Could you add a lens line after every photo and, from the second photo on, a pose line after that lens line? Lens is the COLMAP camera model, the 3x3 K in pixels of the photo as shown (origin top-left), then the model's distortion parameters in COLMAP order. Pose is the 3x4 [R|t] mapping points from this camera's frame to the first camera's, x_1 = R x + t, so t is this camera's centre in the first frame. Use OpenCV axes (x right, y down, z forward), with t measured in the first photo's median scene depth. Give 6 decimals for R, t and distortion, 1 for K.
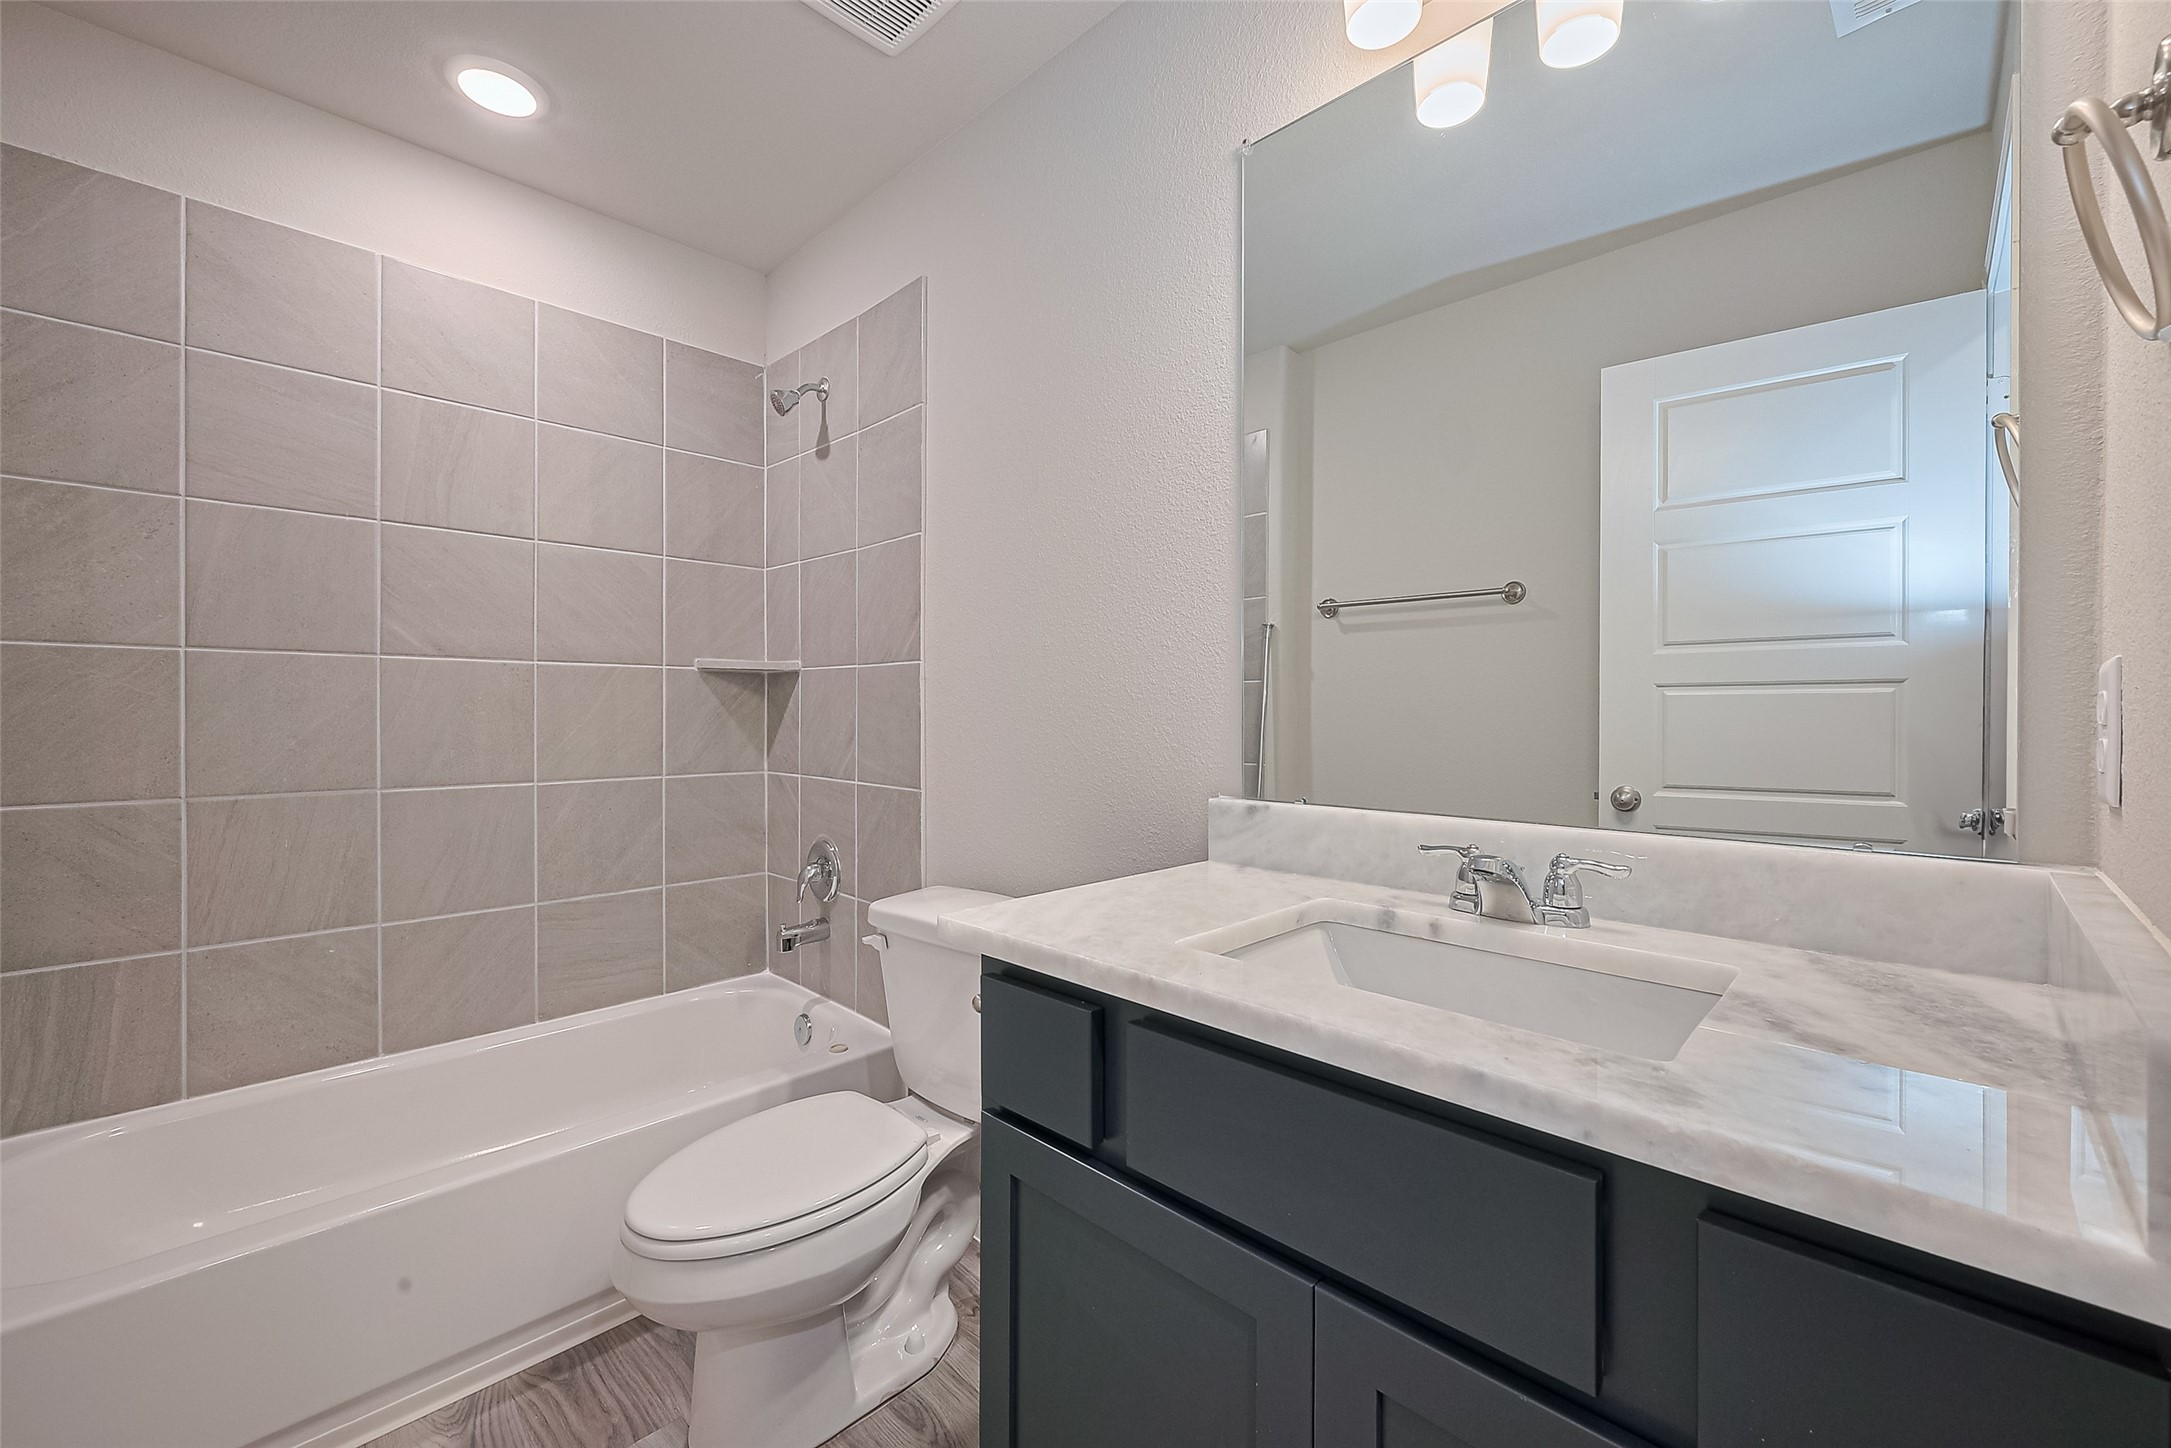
lens RADIAL K [[859.3, 0, 1060.5], [0, 859.3, 719.8], [0, 0, 1]] dist [0.000181, 0.000123]
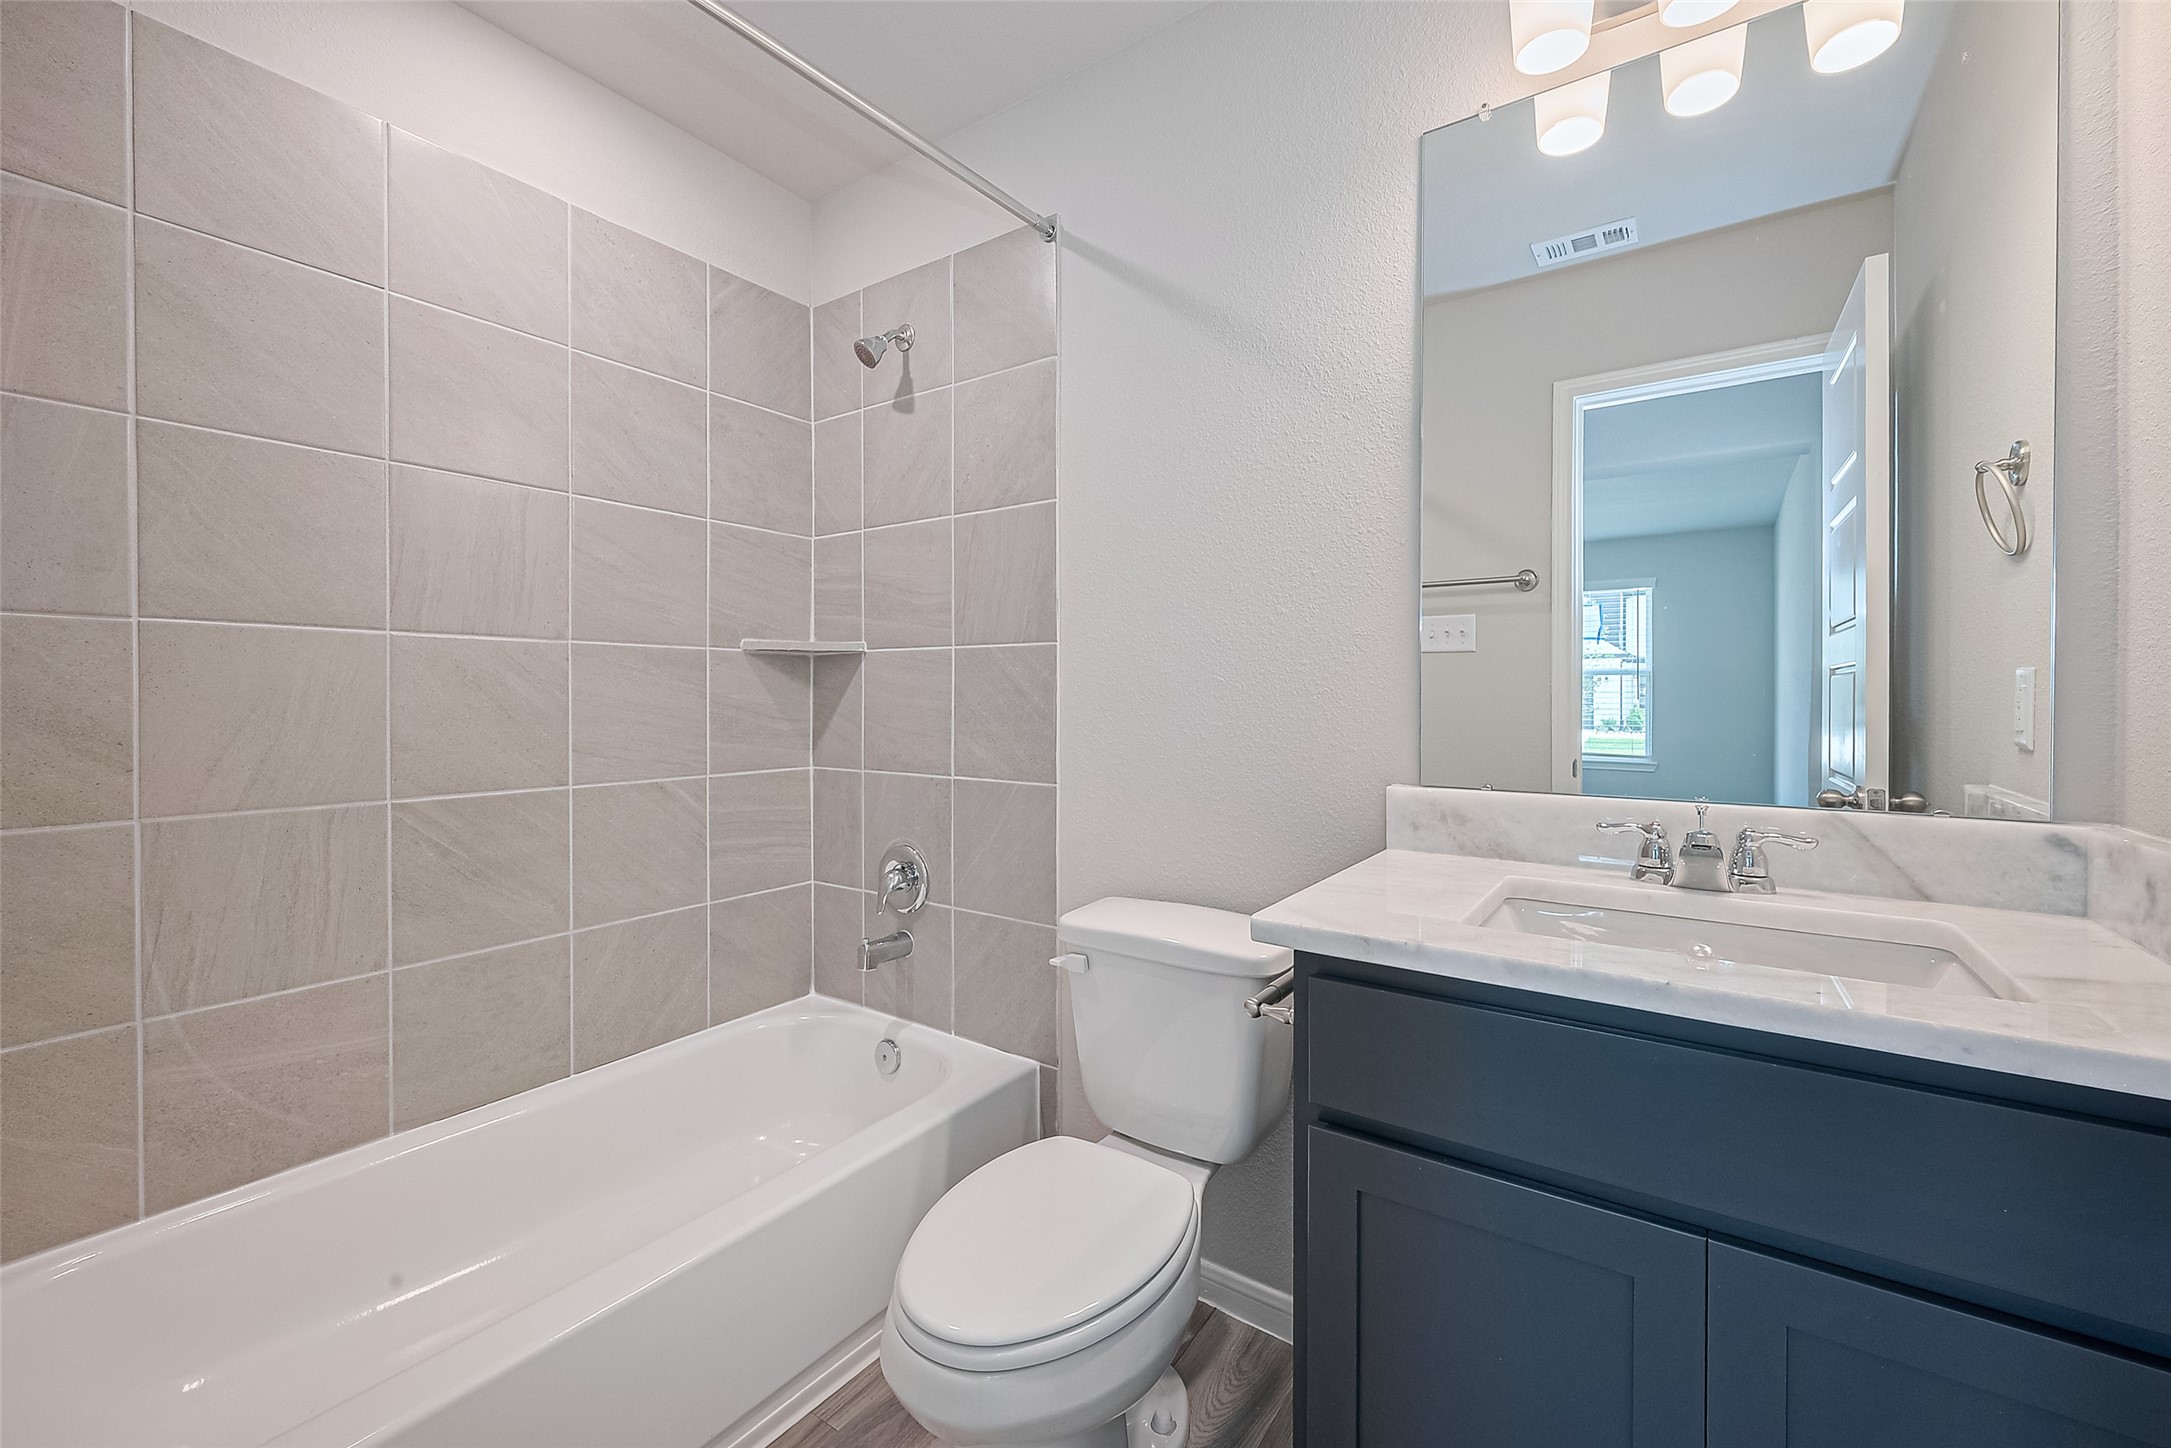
lens RADIAL K [[874.9, 0, 1093.7], [0, 874.9, 713.5], [0, 0, 1]] dist [-0.041535, 0.016371]
pose [[0.979000, -0.011782, 0.203522, -0.269683], [0.010138, 0.999907, 0.009117, -0.000496], [-0.203610, -0.006863, 0.979028, 0.082059]]
